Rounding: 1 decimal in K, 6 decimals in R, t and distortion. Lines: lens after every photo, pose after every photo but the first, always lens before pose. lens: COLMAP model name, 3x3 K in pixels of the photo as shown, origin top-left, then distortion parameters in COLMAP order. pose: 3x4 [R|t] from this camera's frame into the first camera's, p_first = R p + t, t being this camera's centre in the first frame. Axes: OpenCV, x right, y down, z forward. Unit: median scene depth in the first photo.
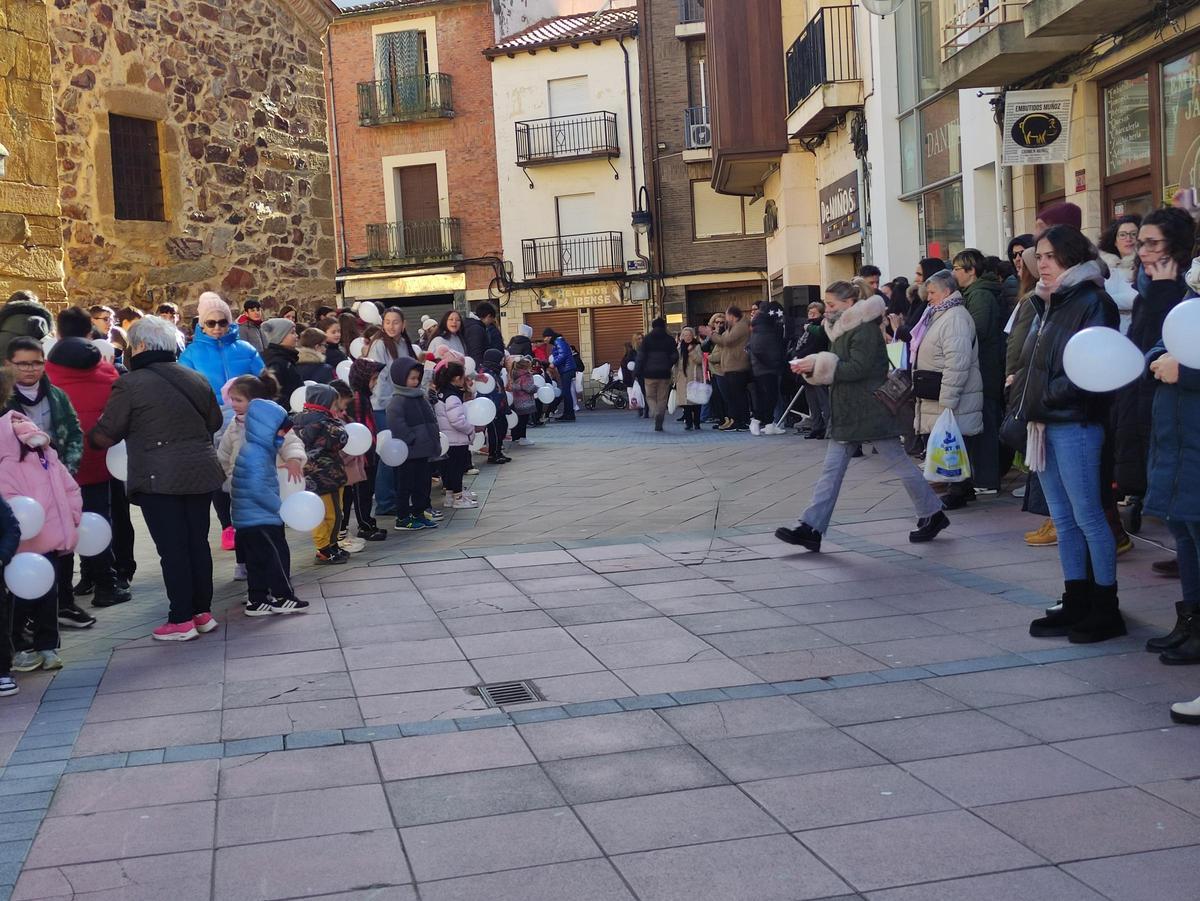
lens RADIAL K [[1649.8, 0, 600.0], [0, 1649.8, 450.5], [0, 0, 1]] dist [0.075734, -0.050162]
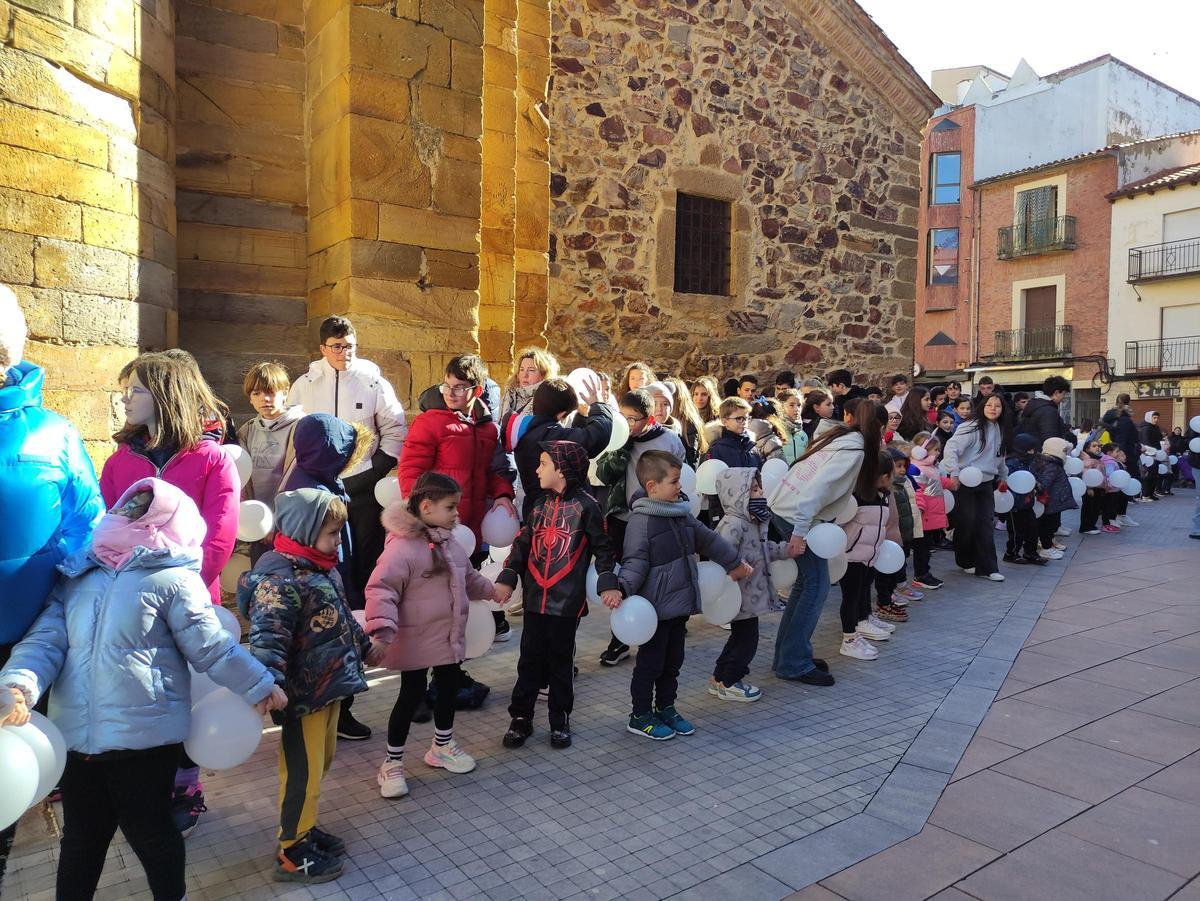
lens RADIAL K [[875.8, 0, 601.4], [0, 875.8, 464.1], [0, 0, 1]] dist [0.050252, -0.048505]
pose [[0.835789, 0.082757, -0.542778, -0.014559], [-0.083910, 0.996215, 0.022685, -0.033381], [0.542600, 0.026585, 0.839570, 0.445045]]
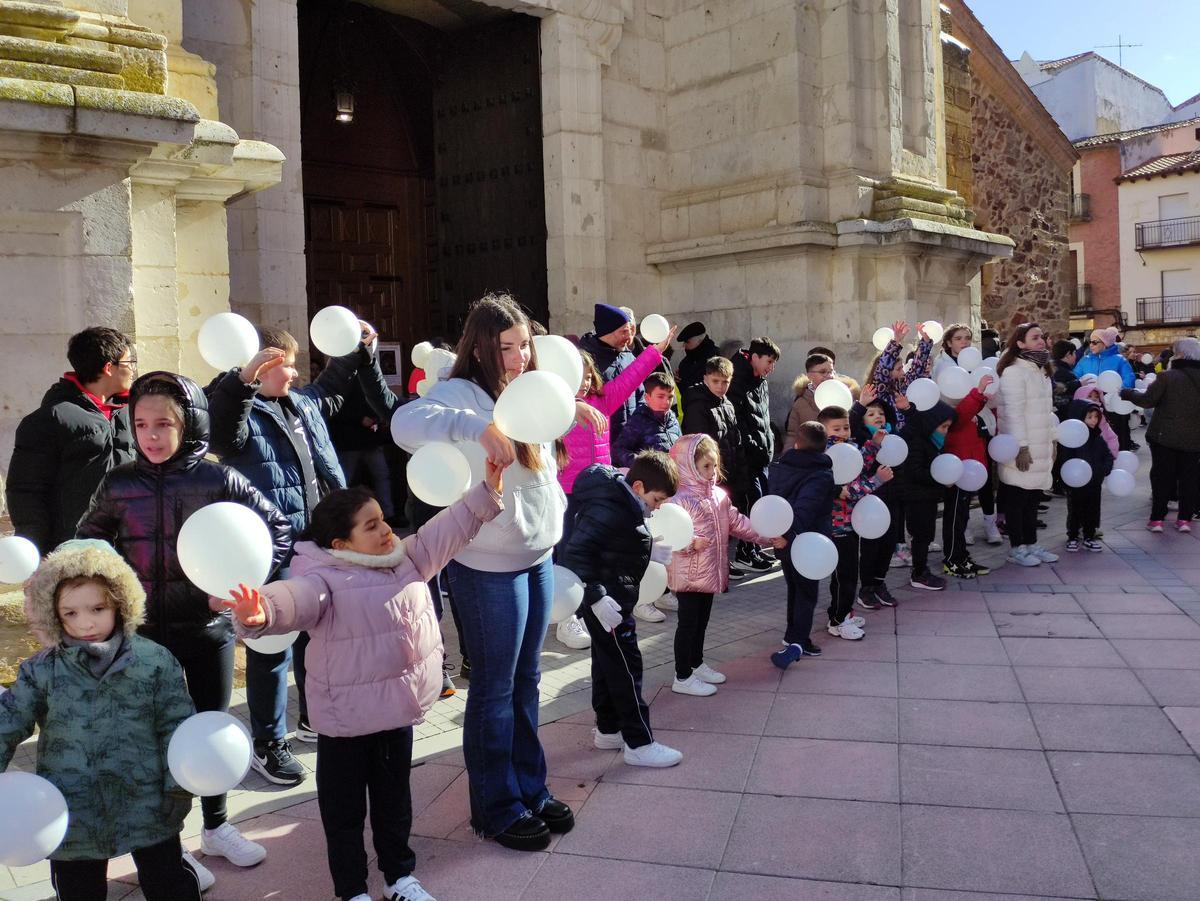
lens RADIAL K [[987.5, 0, 621.1], [0, 987.5, 426.2], [0, 0, 1]] dist [-0.011380, -0.135190]
pose [[0.890600, 0.052168, -0.451785, -0.120738], [-0.052062, 0.998563, 0.012675, 0.010483], [0.451797, 0.012233, 0.892037, -0.050540]]
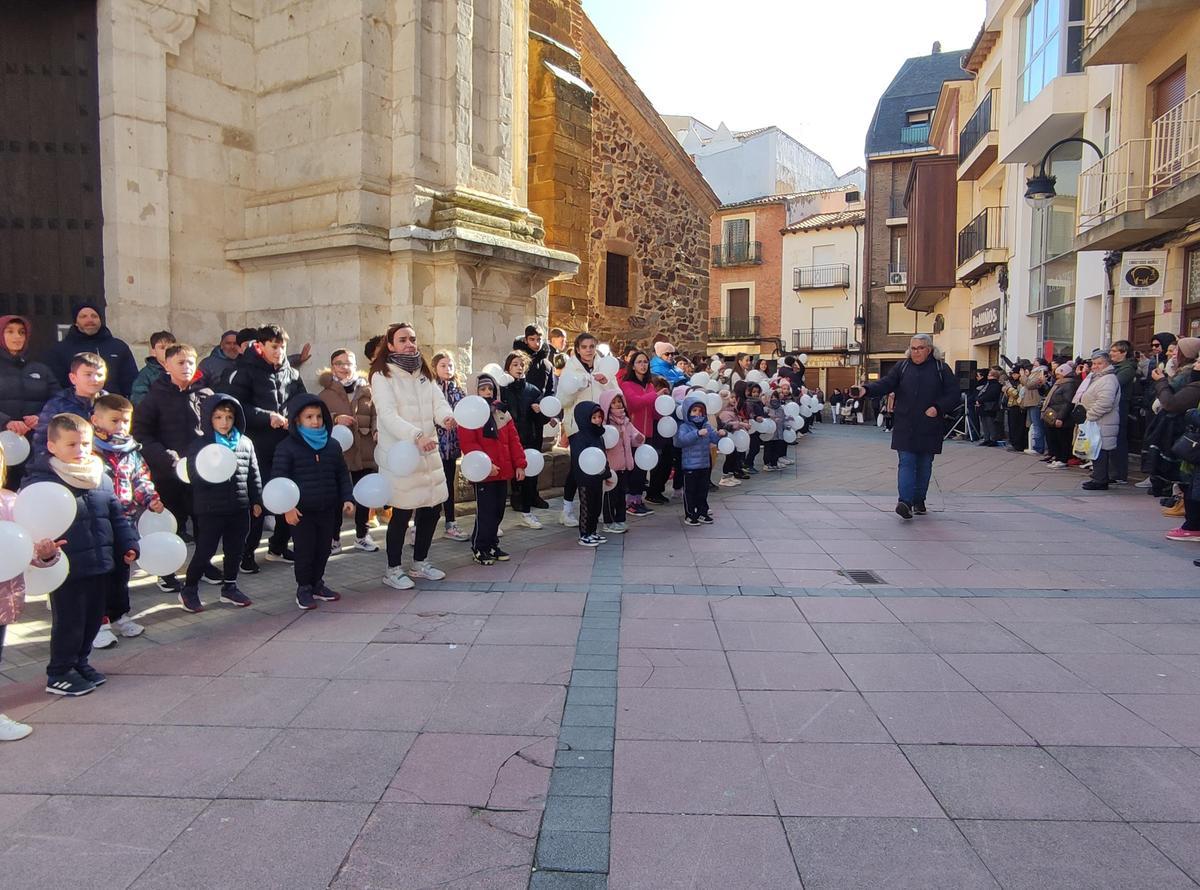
lens RADIAL K [[841.3, 0, 595.1], [0, 841.3, 440.9], [0, 0, 1]] dist [-0.073831, 0.089801]
pose [[0.966026, 0.081167, -0.245370, -0.041369], [-0.079759, 0.996691, 0.015687, 0.005237], [0.245831, 0.004416, 0.969303, 0.032601]]
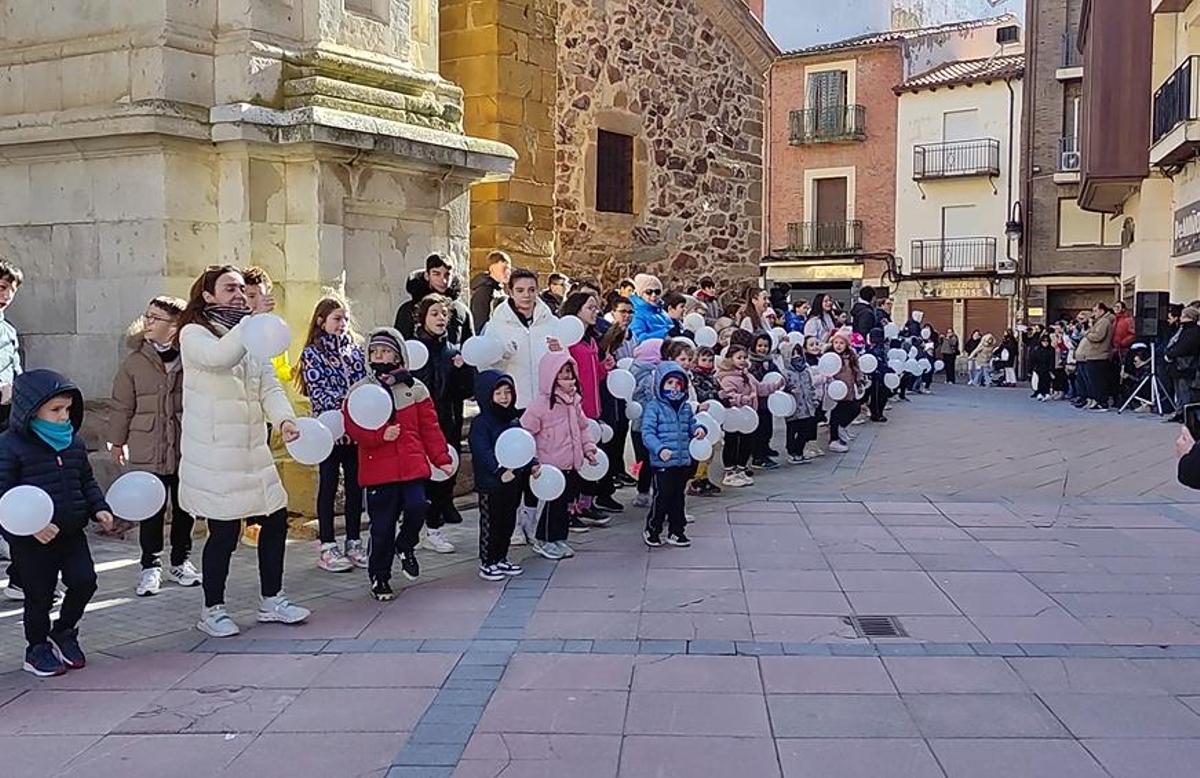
lens RADIAL K [[1307.3, 0, 676.7], [0, 1307.3, 388.1], [0, 0, 1]] dist [0.074433, -0.041341]
pose [[0.974105, 0.074505, -0.213466, -0.002324], [-0.076938, 0.997031, -0.003103, -0.002818], [0.212601, 0.019446, 0.976945, 0.017841]]
